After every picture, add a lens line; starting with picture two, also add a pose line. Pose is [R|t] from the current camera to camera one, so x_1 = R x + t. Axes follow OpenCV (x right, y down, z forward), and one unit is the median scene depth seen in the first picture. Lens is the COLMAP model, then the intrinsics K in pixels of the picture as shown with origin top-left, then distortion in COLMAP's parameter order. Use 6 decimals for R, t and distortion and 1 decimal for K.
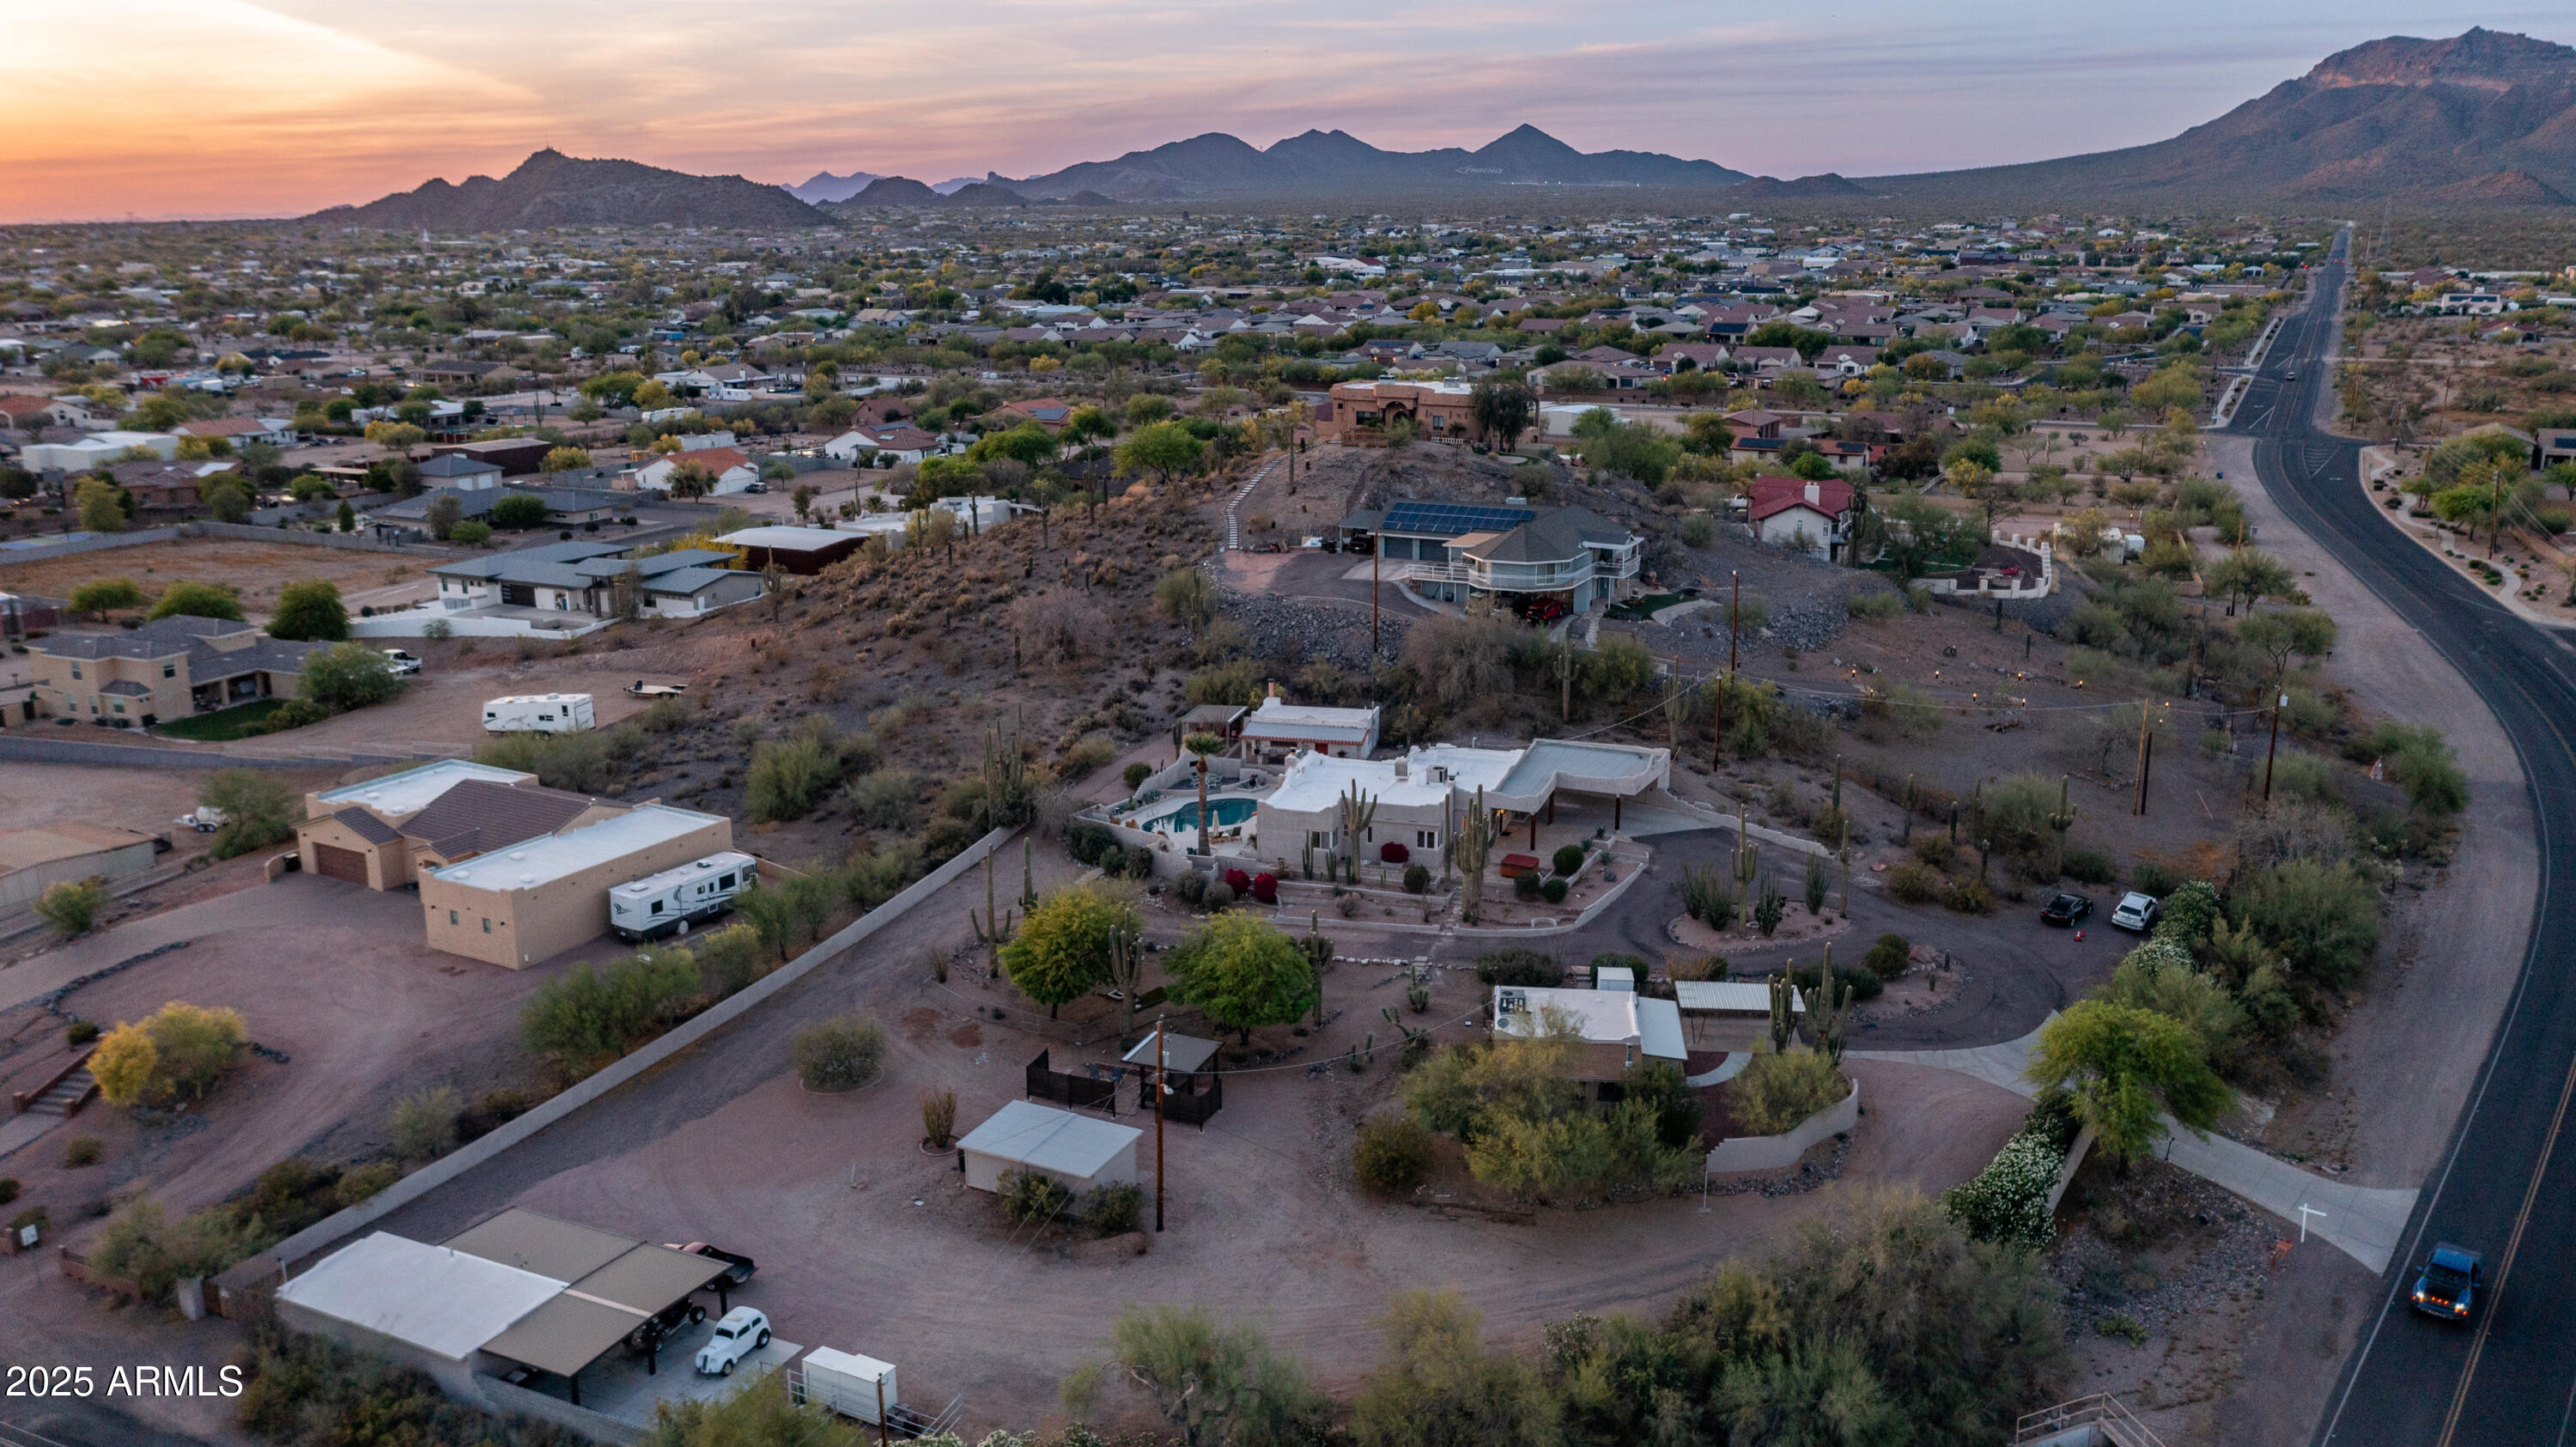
lens RADIAL K [[2024.2, 0, 1305.2], [0, 2024.2, 731.6], [0, 0, 1]] dist [-0.012633, 0.045589]
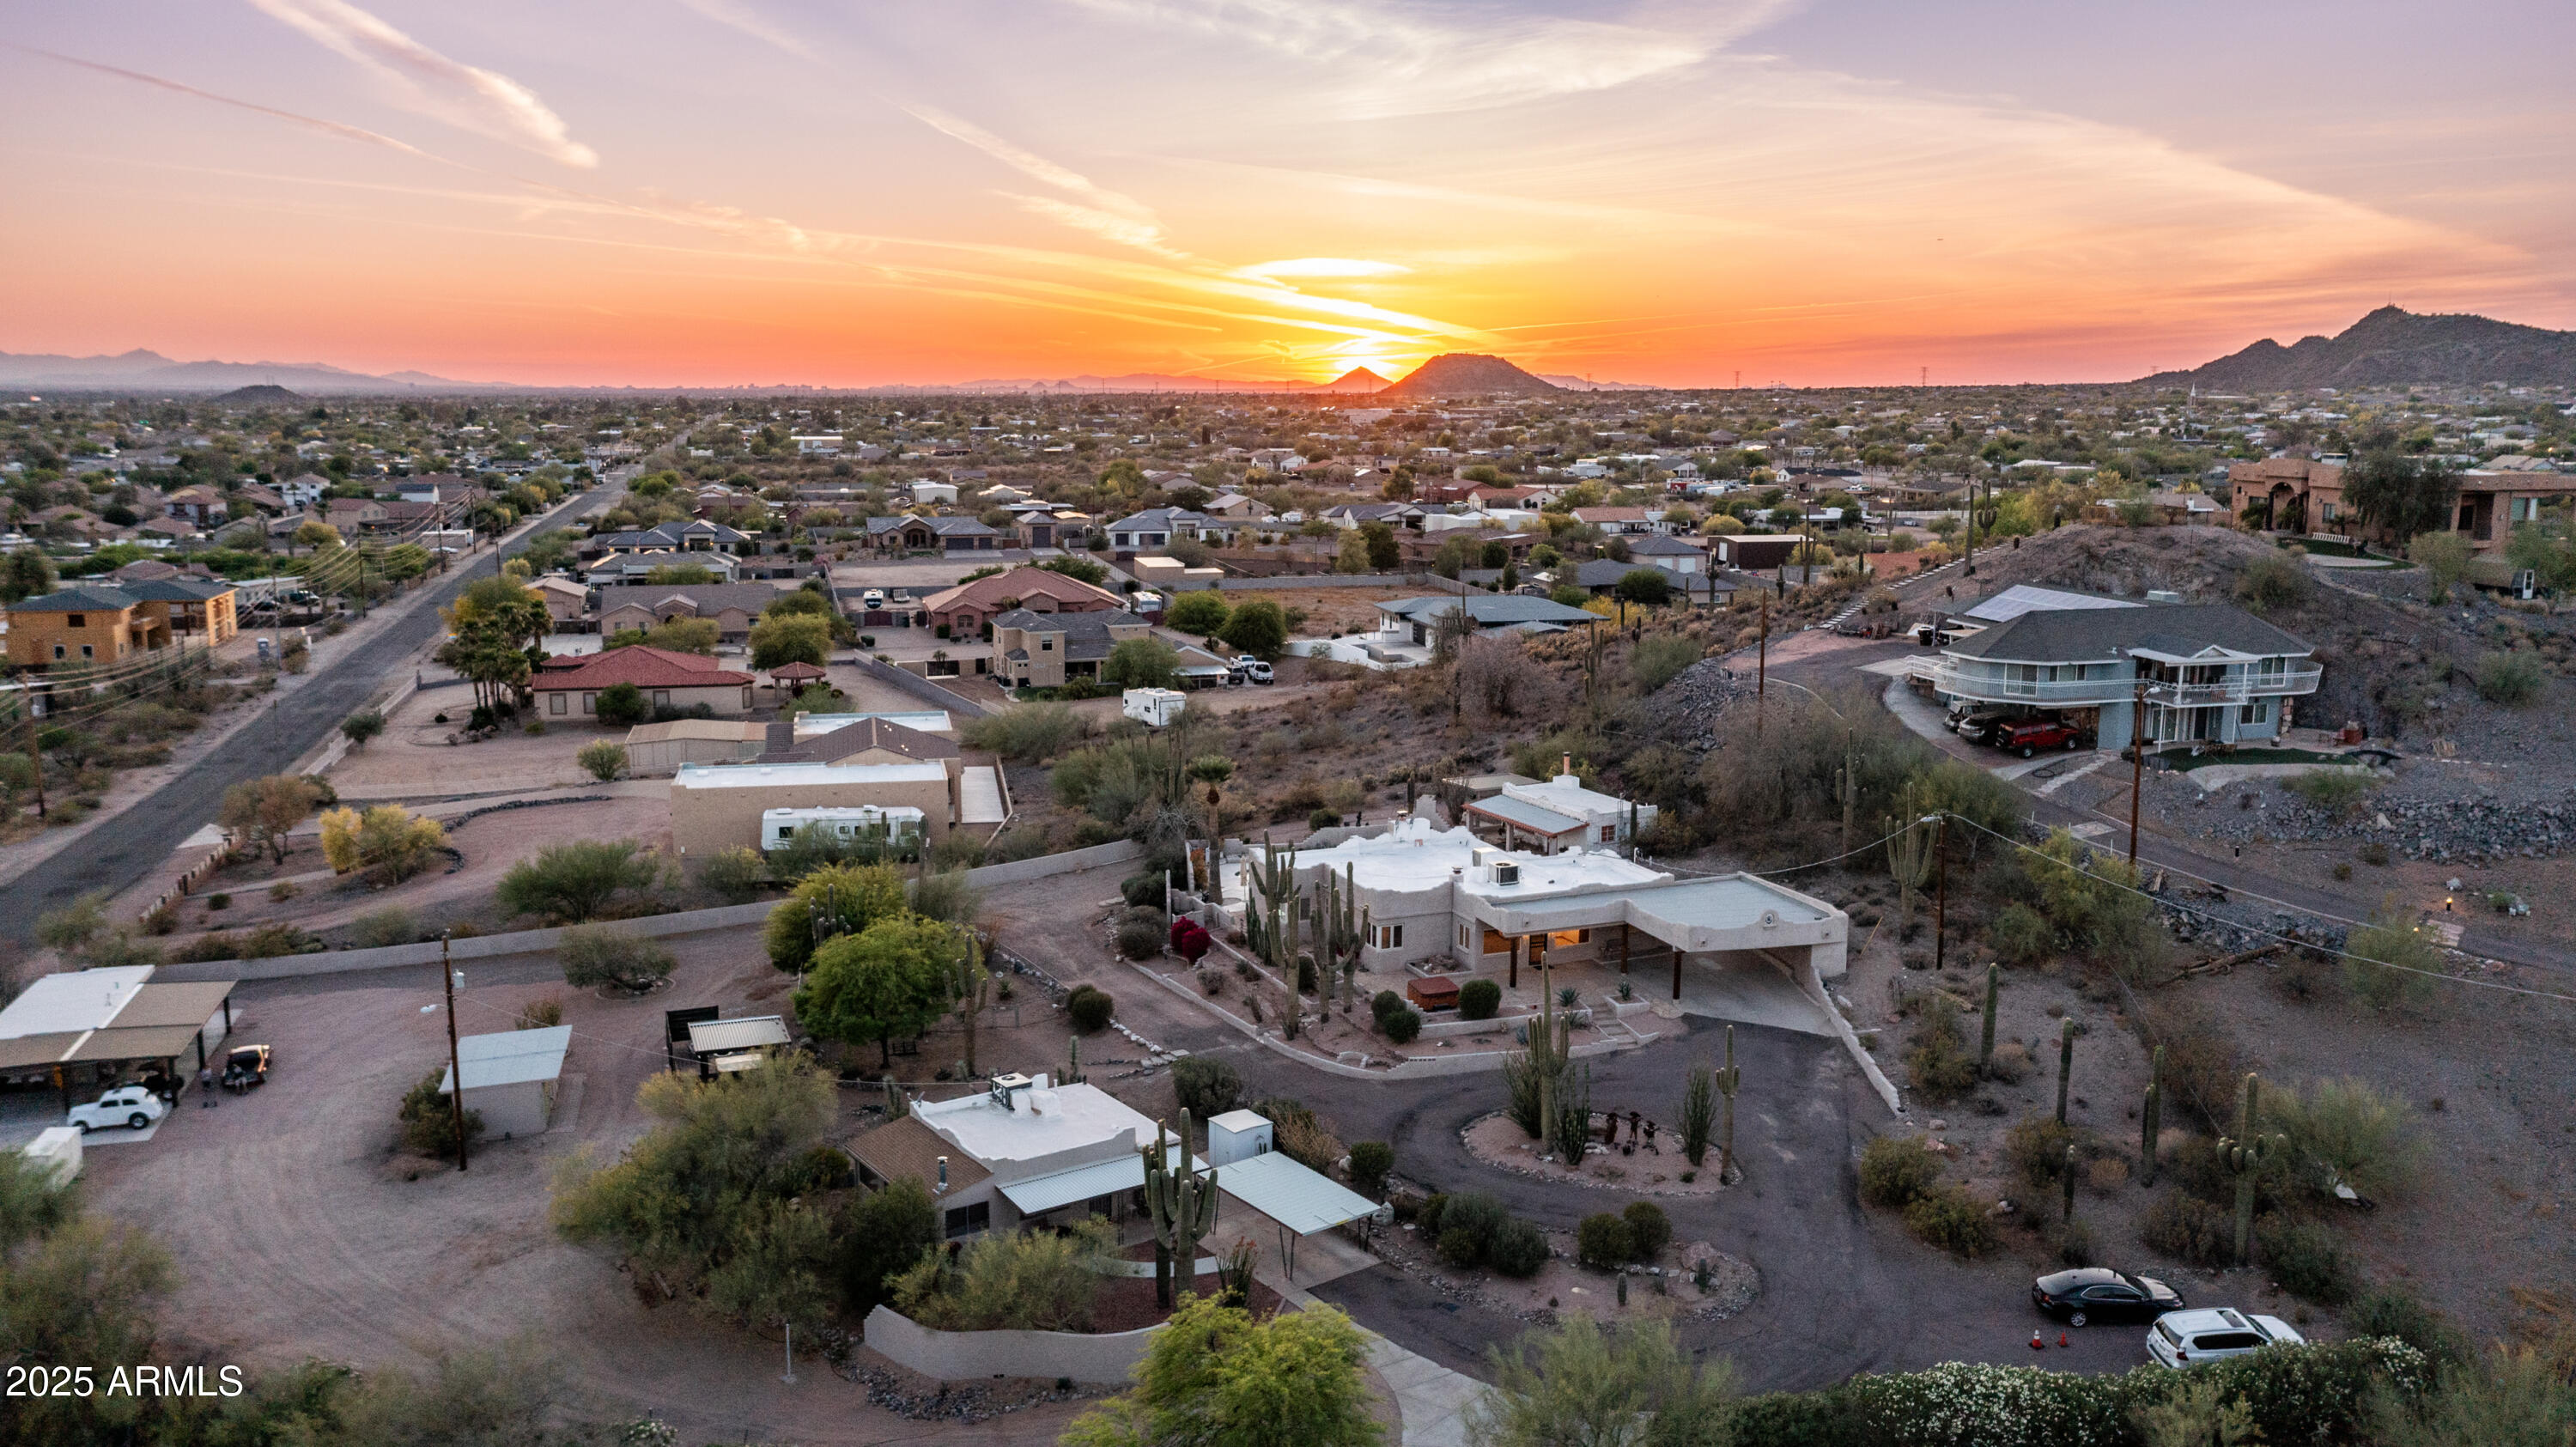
lens RADIAL K [[2024.2, 0, 1290.1], [0, 2024.2, 732.0], [0, 0, 1]] dist [-0.012633, 0.045589]
pose [[0.653170, 0.132918, -0.745454, 0.398742], [-0.191209, 0.981521, 0.007472, -0.014772], [0.732672, 0.137657, 0.666515, 0.298580]]
